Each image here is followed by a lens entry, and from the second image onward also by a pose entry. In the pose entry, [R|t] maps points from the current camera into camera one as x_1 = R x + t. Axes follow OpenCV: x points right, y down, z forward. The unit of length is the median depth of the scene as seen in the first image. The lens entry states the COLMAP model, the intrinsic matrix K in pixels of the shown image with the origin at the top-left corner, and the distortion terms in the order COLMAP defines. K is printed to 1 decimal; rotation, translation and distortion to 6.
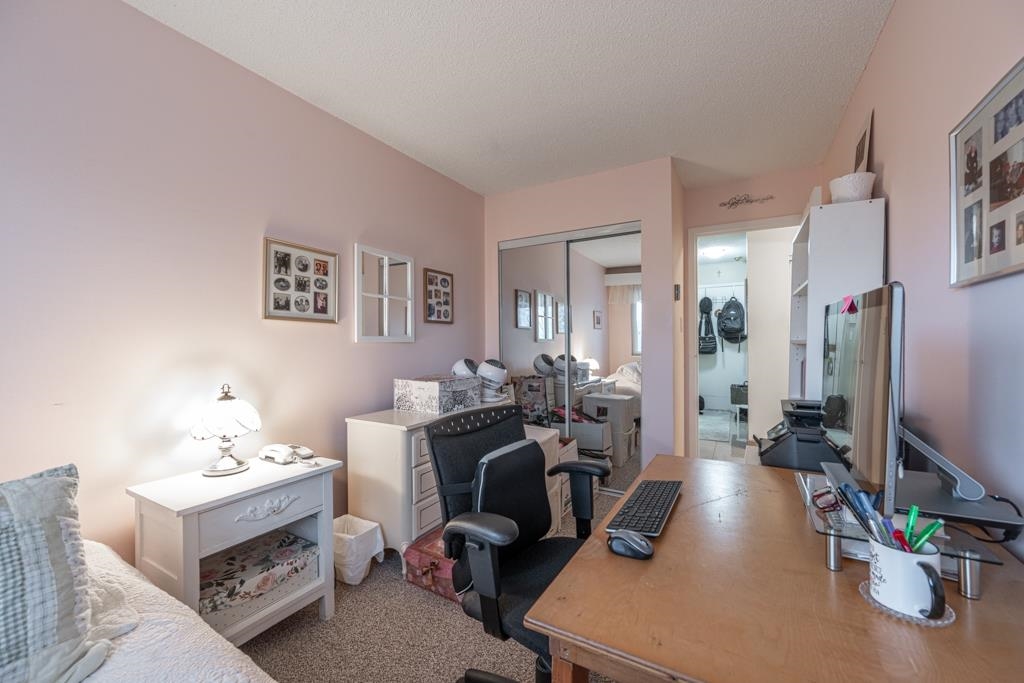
lens RADIAL K [[405.8, 0, 512.1], [0, 405.8, 345.3], [0, 0, 1]] dist [-0.002655, 0.000214]
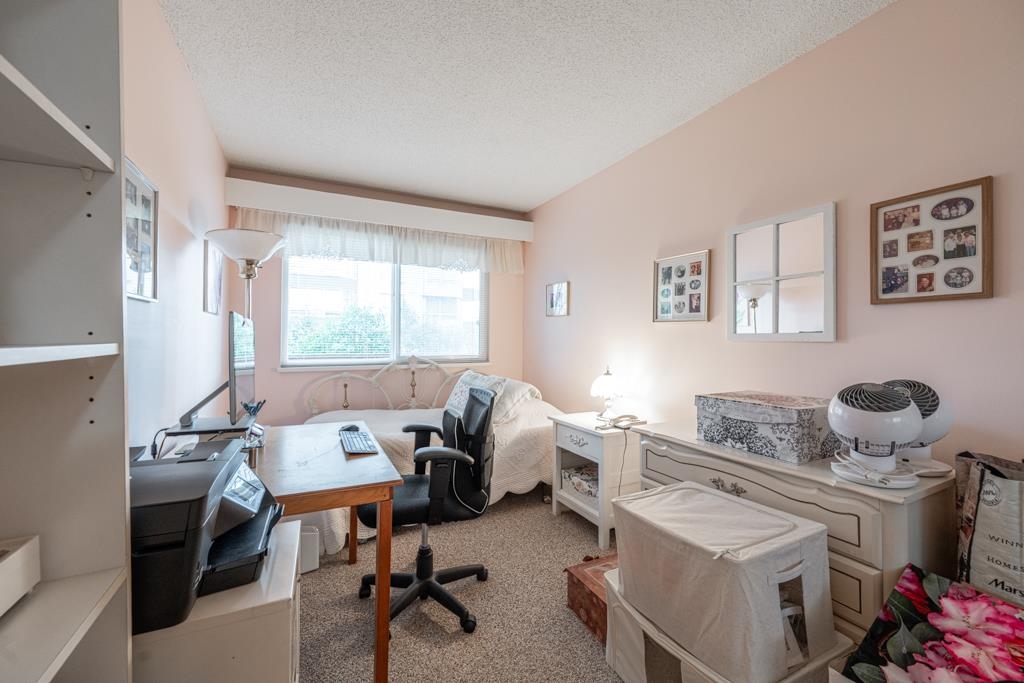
lens RADIAL K [[405.8, 0, 510.4], [0, 405.8, 336.6], [0, 0, 1]] dist [-0.002655, 0.000214]
pose [[-0.552090, -0.003658, -0.833777, 0.615840], [-0.007511, 0.999972, 0.000587, -0.013848], [0.833751, 0.006586, -0.552102, 1.106704]]
